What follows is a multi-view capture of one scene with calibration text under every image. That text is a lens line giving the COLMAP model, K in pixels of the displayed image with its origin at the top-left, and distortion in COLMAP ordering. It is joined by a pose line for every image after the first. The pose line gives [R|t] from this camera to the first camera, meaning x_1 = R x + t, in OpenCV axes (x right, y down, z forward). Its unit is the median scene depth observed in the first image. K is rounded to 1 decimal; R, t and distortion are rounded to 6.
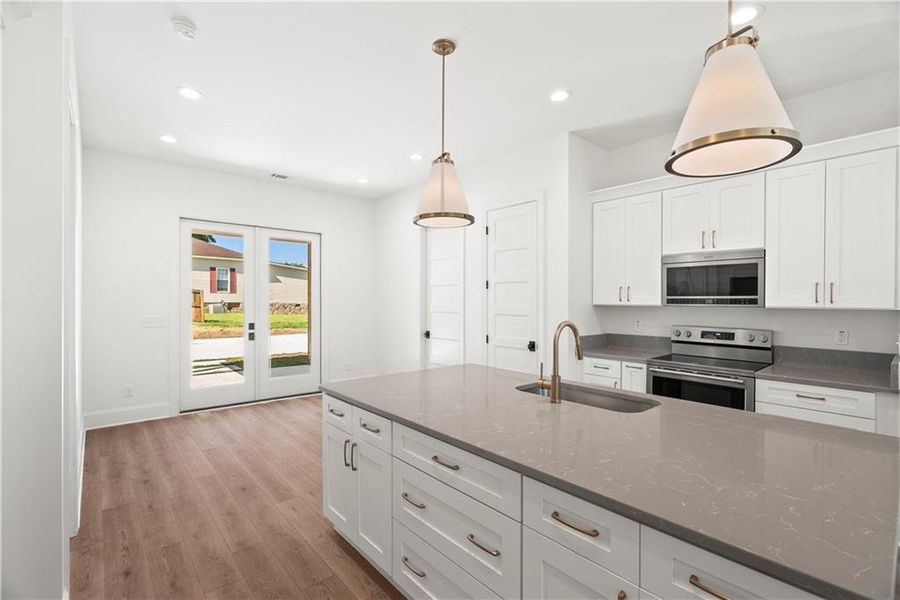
lens RADIAL K [[409.3, 0, 447.7], [0, 409.3, 300.6], [0, 0, 1]] dist [-0.006626, 0.002897]
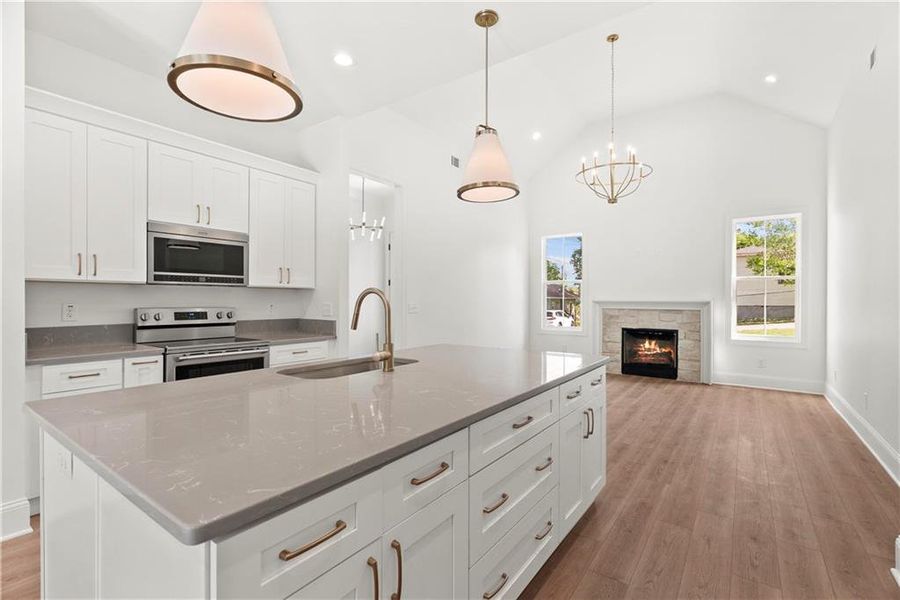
lens RADIAL K [[409.3, 0, 455.0], [0, 409.3, 298.2], [0, 0, 1]] dist [-0.006626, 0.002897]
pose [[-0.238073, 0.000700, 0.971247, -0.385207], [-0.000531, 0.999999, -0.000851, 0.041595], [-0.971247, -0.000718, -0.238072, 0.581500]]
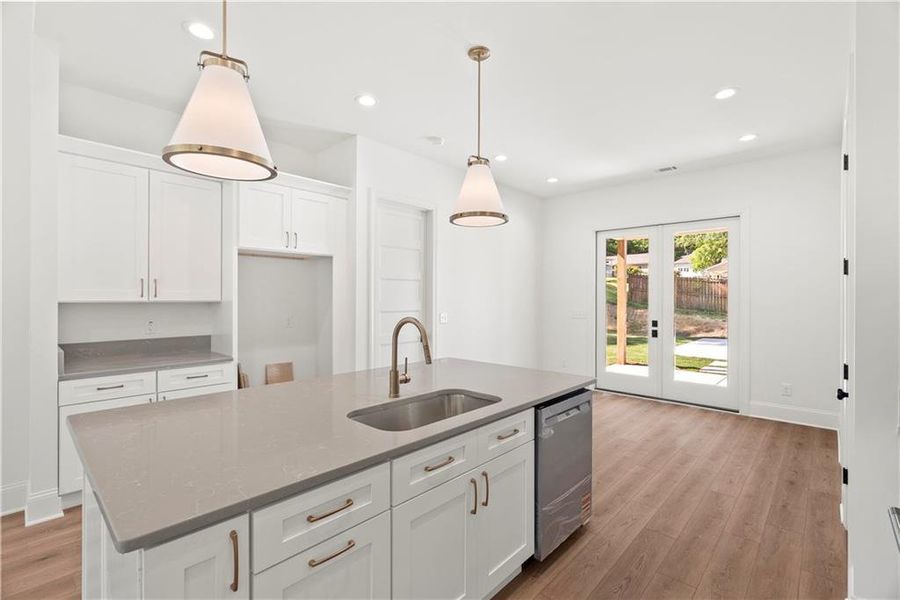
lens RADIAL K [[409.3, 0, 450.4], [0, 409.3, 297.1], [0, 0, 1]] dist [-0.006626, 0.002897]
pose [[0.103827, -0.002388, -0.994593, 0.692216], [-0.004183, 0.999987, -0.002838, 0.002557], [0.994587, 0.004455, 0.103815, 0.557042]]
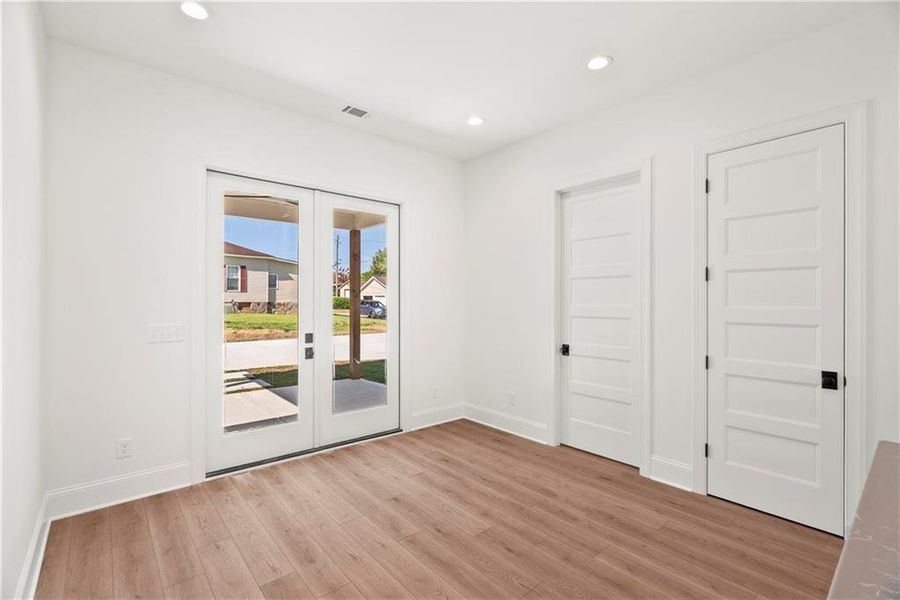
lens RADIAL K [[409.3, 0, 446.4], [0, 409.3, 298.6], [0, 0, 1]] dist [-0.006626, 0.002897]
pose [[0.999955, 0.001395, -0.009405, -0.357923], [-0.001429, 0.999992, -0.003610, 0.000805], [0.009400, 0.003623, 0.999949, 0.476875]]
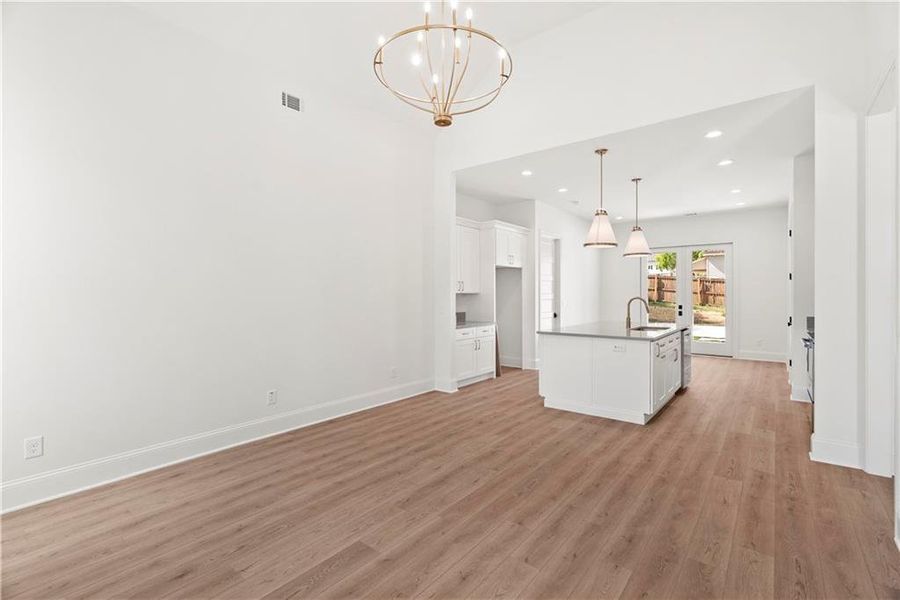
lens RADIAL K [[409.3, 0, 449.2], [0, 409.3, 297.5], [0, 0, 1]] dist [-0.006626, 0.002897]
pose [[0.180499, 0.004252, -0.983566, 1.412606], [0.001446, 0.999988, 0.004589, 0.021385], [0.983574, -0.002251, 0.180491, -0.320329]]
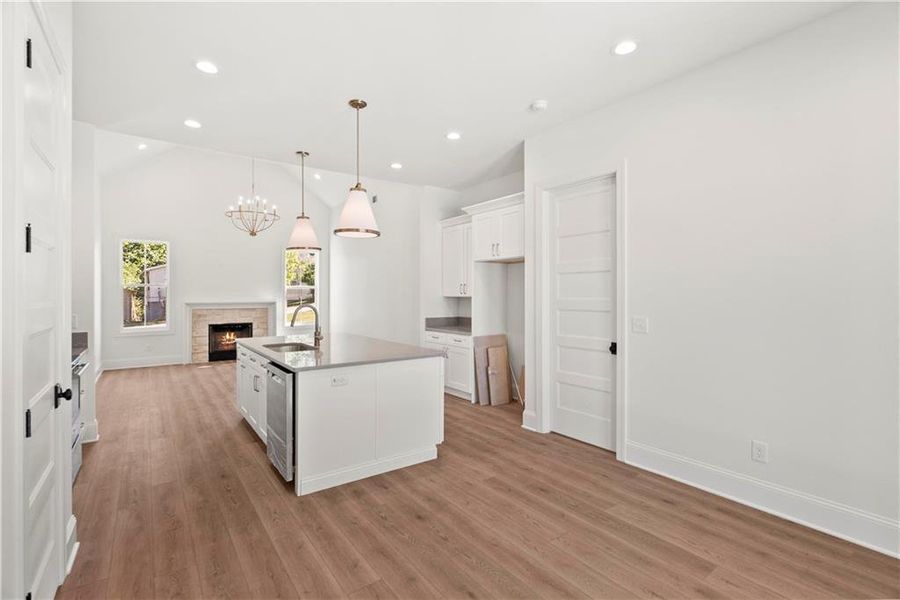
lens RADIAL K [[409.3, 0, 447.7], [0, 409.3, 296.5], [0, 0, 1]] dist [-0.006626, 0.002897]
pose [[-0.996536, -0.001036, 0.083157, -0.283029], [-0.000377, 0.999968, 0.007938, -0.000822], [-0.083163, 0.007879, -0.996505, 1.566956]]
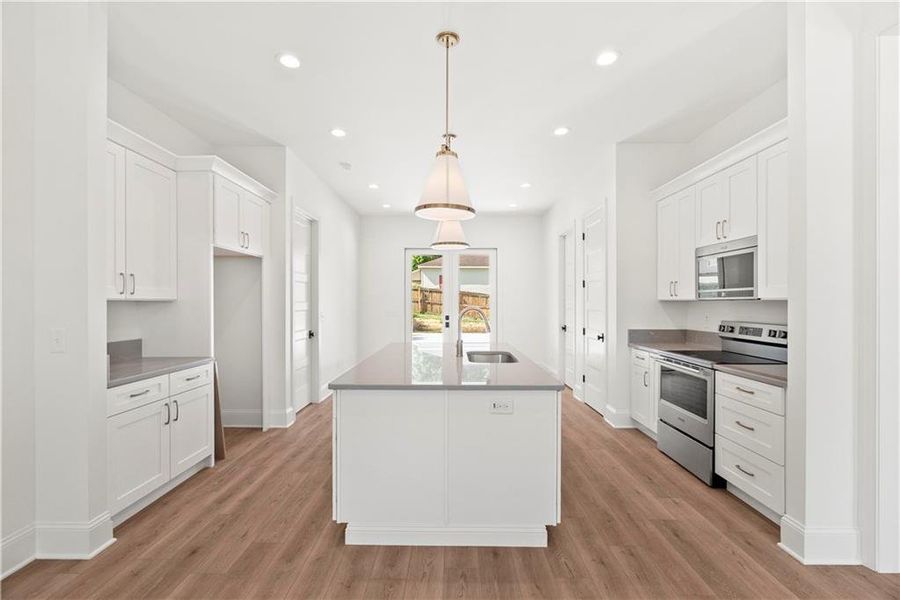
lens RADIAL K [[409.3, 0, 444.8], [0, 409.3, 305.3], [0, 0, 1]] dist [-0.006626, 0.002897]
pose [[0.745011, 0.000655, -0.667051, 0.707525], [0.002039, 0.999993, 0.003260, 0.020784], [0.667049, -0.003789, 0.745005, -0.140557]]
